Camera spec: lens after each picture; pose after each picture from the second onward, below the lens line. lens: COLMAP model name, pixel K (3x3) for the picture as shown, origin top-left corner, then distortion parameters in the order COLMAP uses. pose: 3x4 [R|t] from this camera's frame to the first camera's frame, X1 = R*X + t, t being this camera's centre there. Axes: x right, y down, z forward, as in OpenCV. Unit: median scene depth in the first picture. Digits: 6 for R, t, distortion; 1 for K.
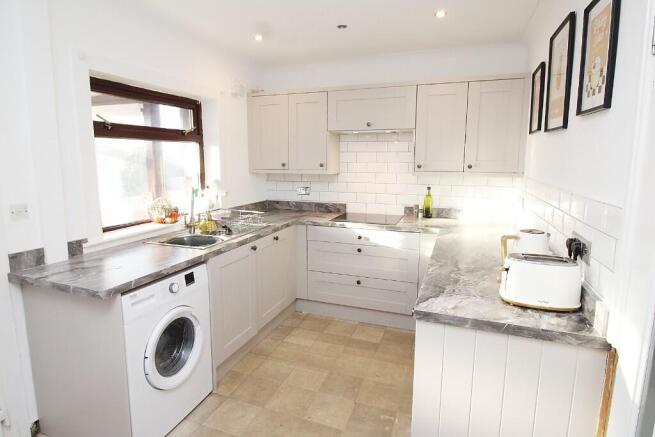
lens RADIAL K [[351.3, 0, 327.0], [0, 351.3, 207.7], [0, 0, 1]] dist [-0.000947, -0.000215]
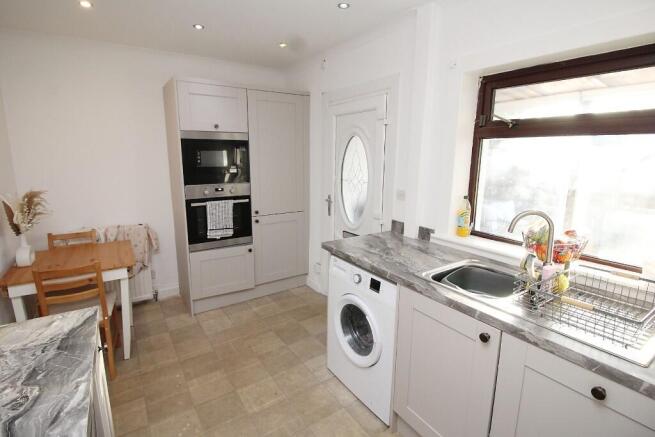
lens RADIAL K [[310.1, 0, 310.8], [0, 310.1, 209.2], [0, 0, 1]] dist [-0.002605, -0.001389]
pose [[-0.600973, 0.141804, -0.786589, 0.253904], [-0.111879, 0.959522, 0.258458, -0.141678], [0.791400, 0.243329, -0.560782, 0.894310]]
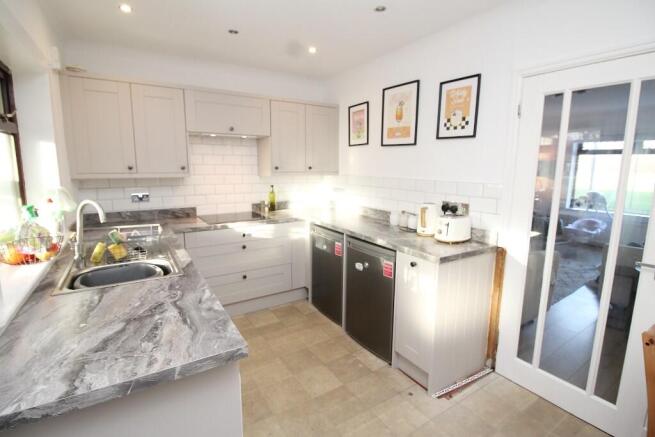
lens RADIAL K [[310.1, 0, 310.8], [0, 310.1, 209.2], [0, 0, 1]] dist [-0.002605, -0.001389]
pose [[0.624335, -0.109520, 0.773441, -0.524411], [0.100855, 0.993137, 0.059218, -0.030450], [-0.774619, 0.041034, 0.631096, 0.256203]]
